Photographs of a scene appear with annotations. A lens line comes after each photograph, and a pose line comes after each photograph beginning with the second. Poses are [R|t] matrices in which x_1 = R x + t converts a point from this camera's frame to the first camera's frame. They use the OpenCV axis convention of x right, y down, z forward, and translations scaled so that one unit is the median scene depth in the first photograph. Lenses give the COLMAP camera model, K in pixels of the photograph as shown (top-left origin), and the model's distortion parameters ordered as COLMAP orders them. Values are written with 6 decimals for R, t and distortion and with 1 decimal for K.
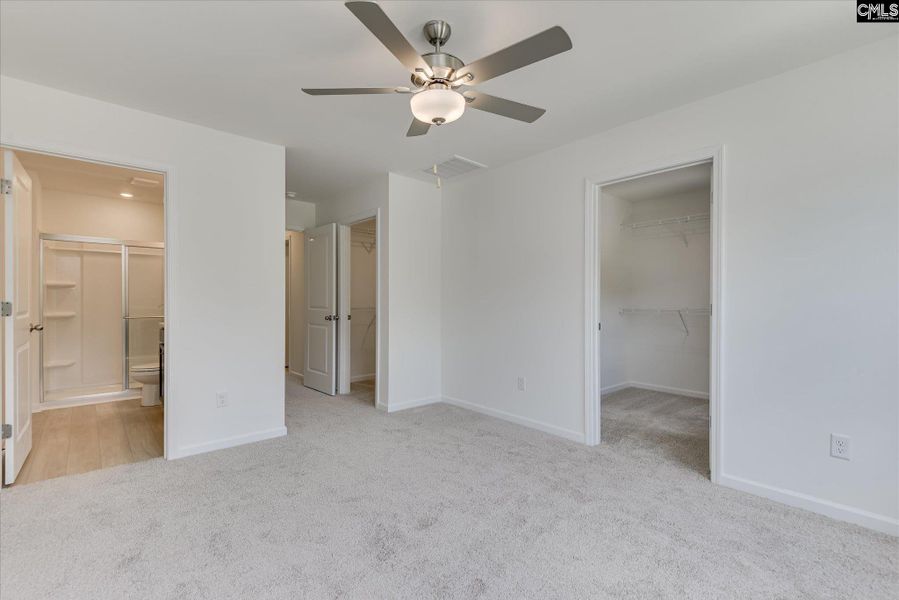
lens RADIAL K [[455.8, 0, 452.7], [0, 455.8, 298.0], [0, 0, 1]] dist [0.017399, -0.000862]
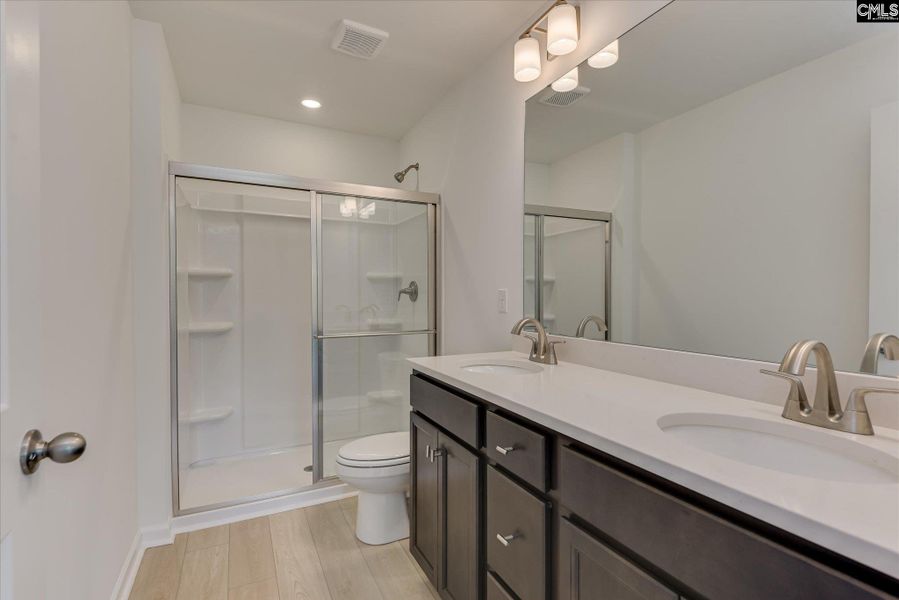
lens RADIAL K [[455.8, 0, 452.7], [0, 455.8, 298.0], [0, 0, 1]] dist [0.017399, -0.000862]
pose [[0.971892, -0.009798, -0.235225, -0.434491], [0.010050, 0.999949, -0.000128, 0.003843], [0.235214, -0.002239, 0.971941, 0.530586]]
